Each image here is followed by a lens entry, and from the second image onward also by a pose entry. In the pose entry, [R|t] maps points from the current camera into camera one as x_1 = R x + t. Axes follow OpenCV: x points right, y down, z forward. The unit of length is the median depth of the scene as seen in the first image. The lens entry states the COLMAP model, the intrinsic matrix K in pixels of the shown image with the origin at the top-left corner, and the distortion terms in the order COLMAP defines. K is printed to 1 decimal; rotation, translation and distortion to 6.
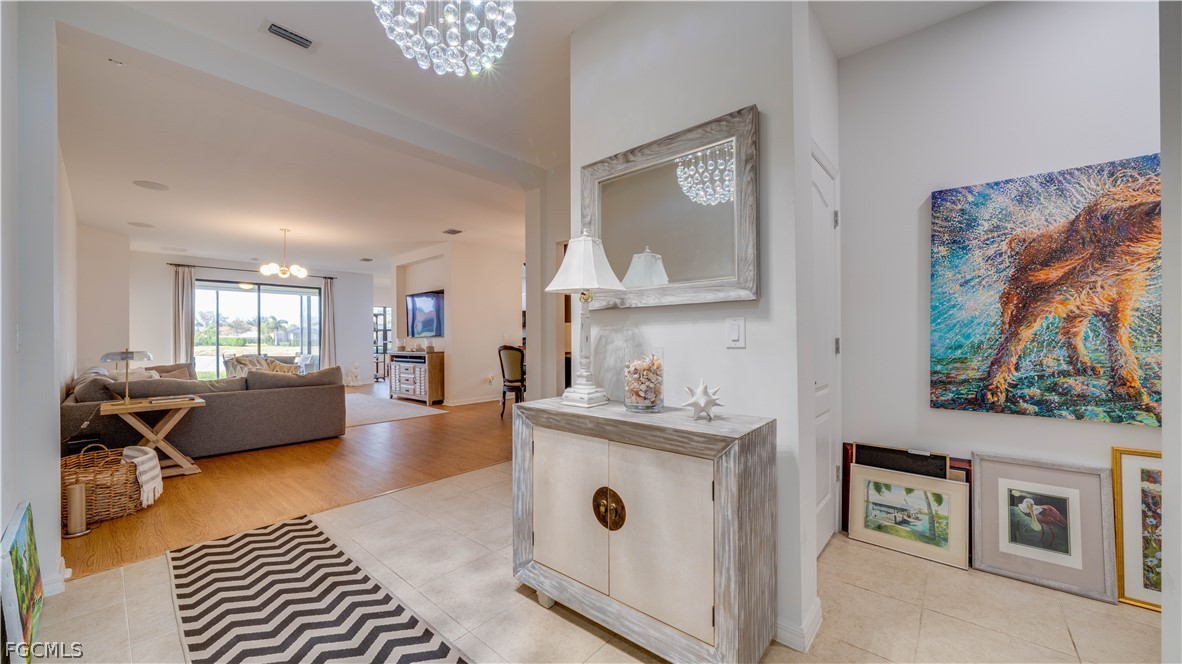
lens RADIAL K [[433.4, 0, 589.1], [0, 433.4, 336.3], [0, 0, 1]] dist [-0.002749, -0.000362]
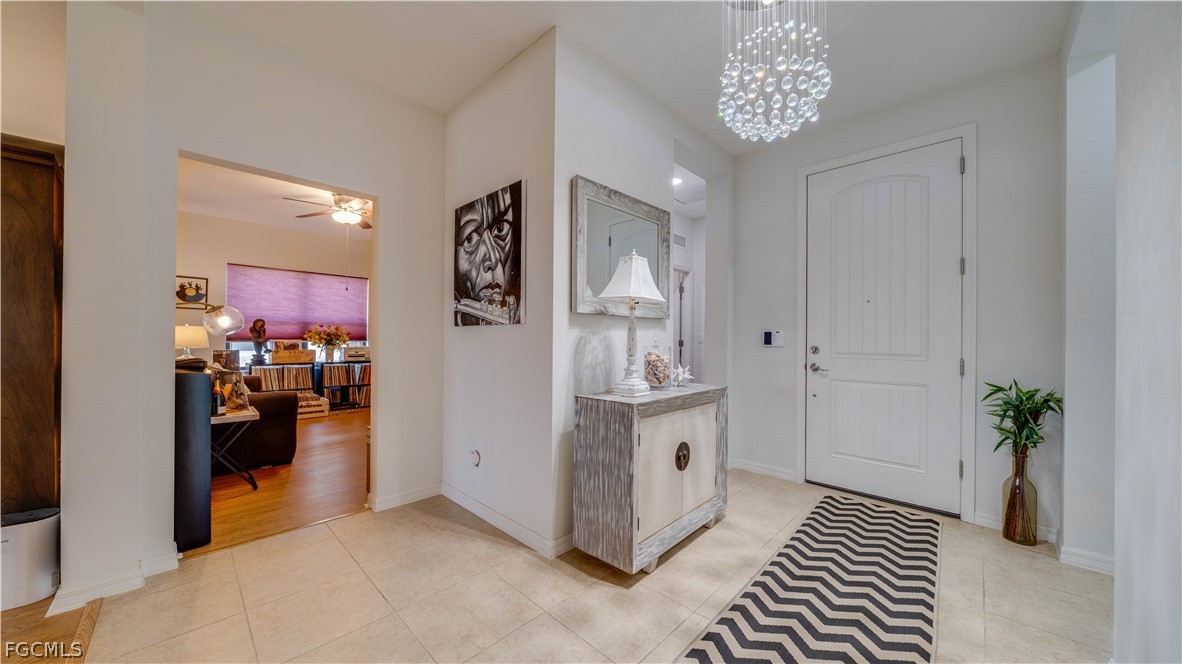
lens RADIAL K [[399.5, 0, 589.2], [0, 399.5, 337.0], [0, 0, 1]] dist [-0.004228, -0.000031]
pose [[0.054173, 0.008453, 0.998496, -0.274897], [-0.010176, 0.999917, -0.007913, 0.001859], [-0.998480, -0.009732, 0.054254, 0.259436]]
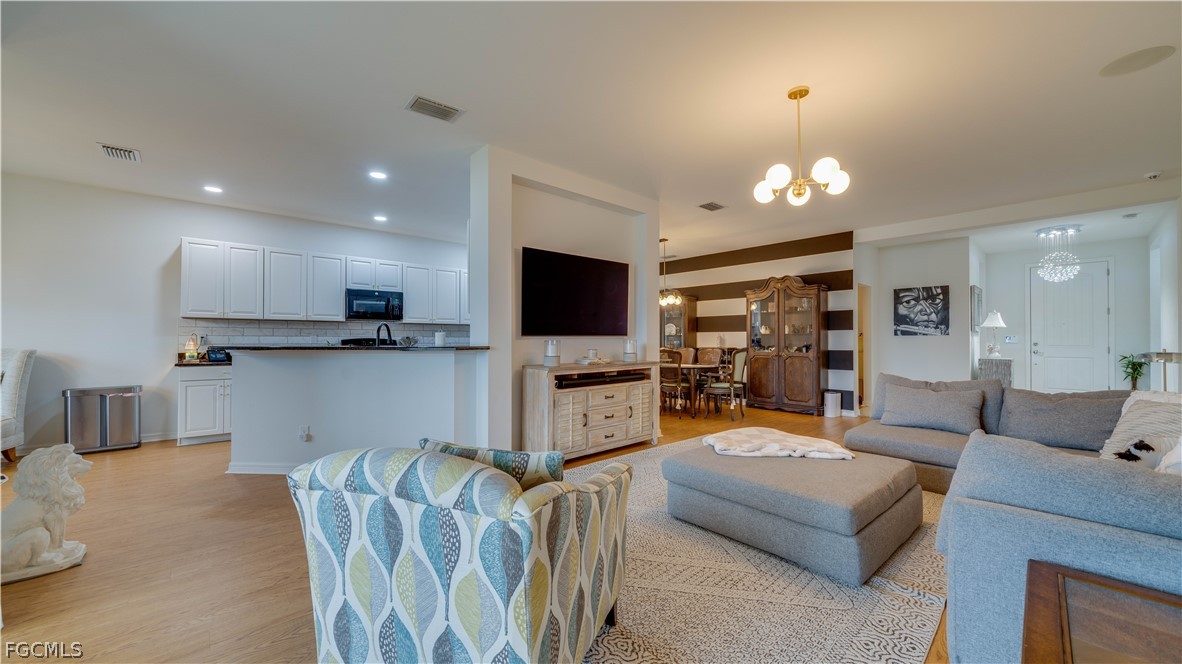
lens RADIAL K [[433.4, 0, 589.1], [0, 433.4, 336.3], [0, 0, 1]] dist [-0.002749, -0.000362]
pose [[0.110616, 0.014751, 0.993754, -0.953245], [-0.003053, 0.999890, -0.014502, 0.008335], [-0.993859, -0.001430, 0.110649, 0.955841]]
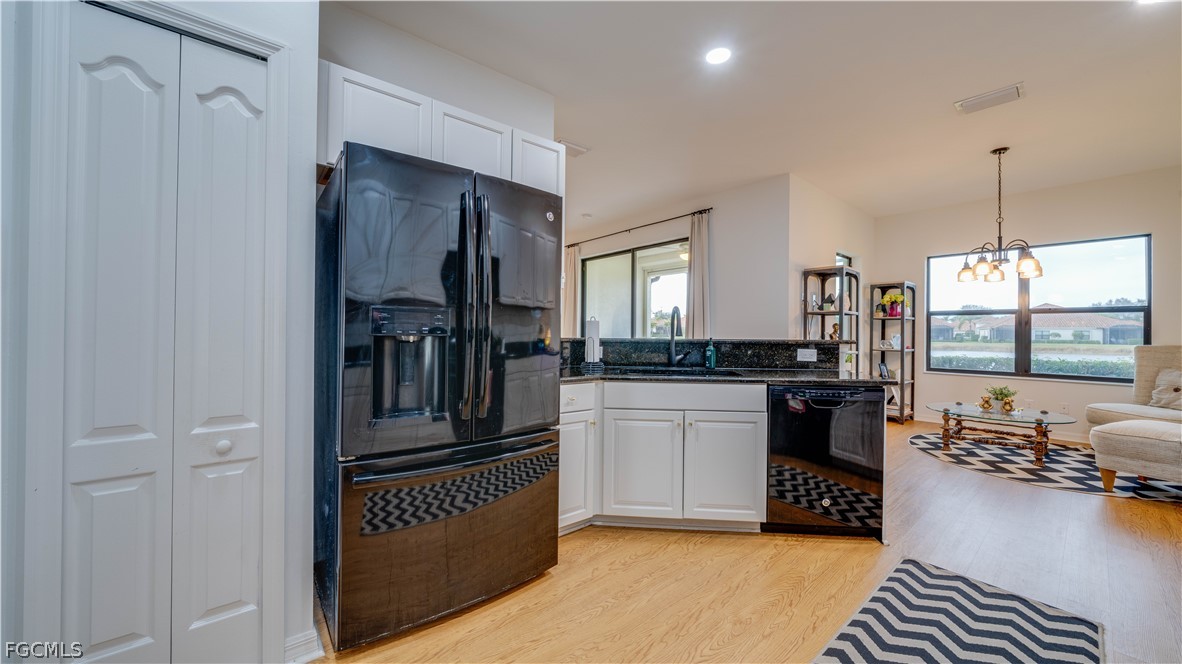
lens RADIAL K [[422.4, 0, 589.2], [0, 422.4, 330.0], [0, 0, 1]] dist [-0.002360, -0.000240]
pose [[-0.159220, 0.000527, -0.987243, -0.113909], [-0.005295, 0.999985, 0.001387, 0.005136], [0.987229, 0.005448, -0.159215, 1.233394]]
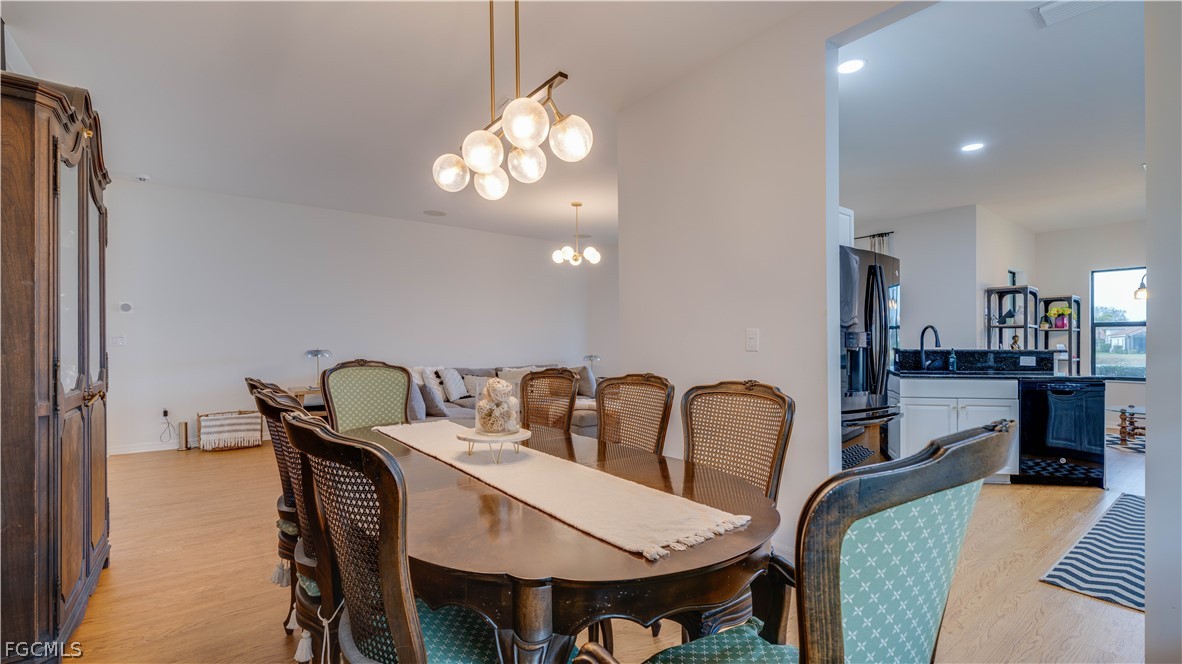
lens RADIAL K [[514.4, 0, 583.9], [0, 514.4, 339.9], [0, 0, 1]] dist [0.001484, 0.000234]
pose [[-0.204313, -0.000312, -0.978906, 0.179819], [0.000557, 1.000000, -0.000435, 0.002049], [0.978906, -0.000635, -0.204312, 0.982260]]
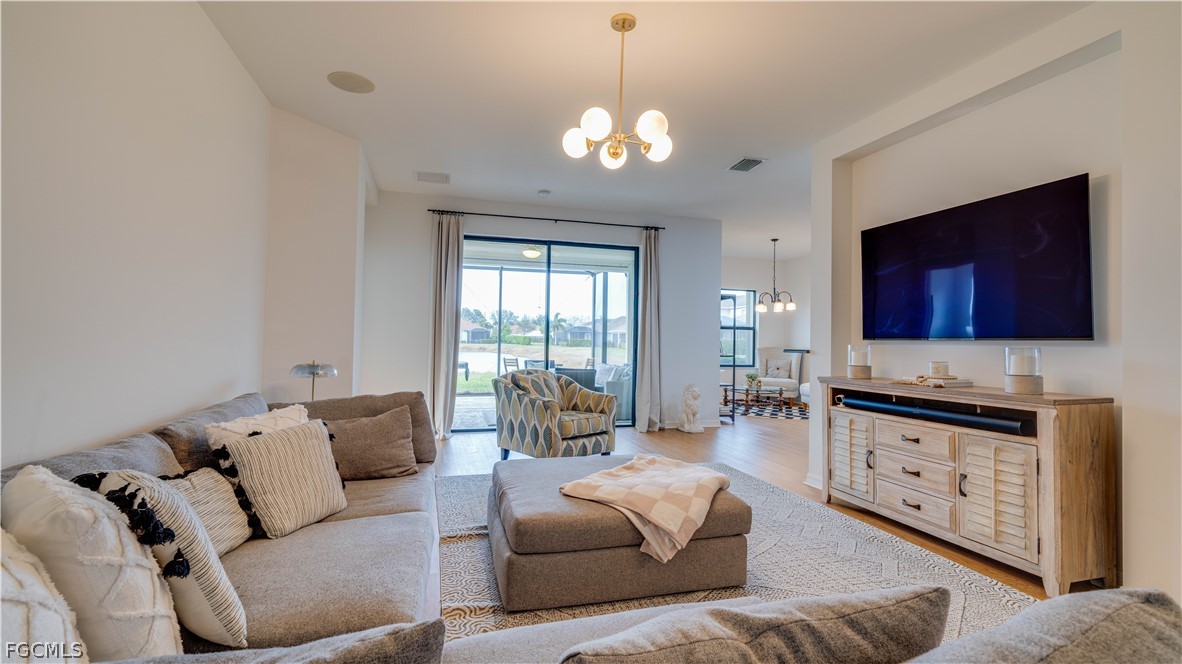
lens RADIAL K [[521.4, 0, 585.4], [0, 521.4, 322.9], [0, 0, 1]] dist [0.000194, 0.000090]
pose [[0.843131, 0.004061, -0.537693, -0.413335], [-0.021302, 0.999439, -0.025855, 0.003586], [0.537286, 0.033253, 0.842744, 0.527120]]
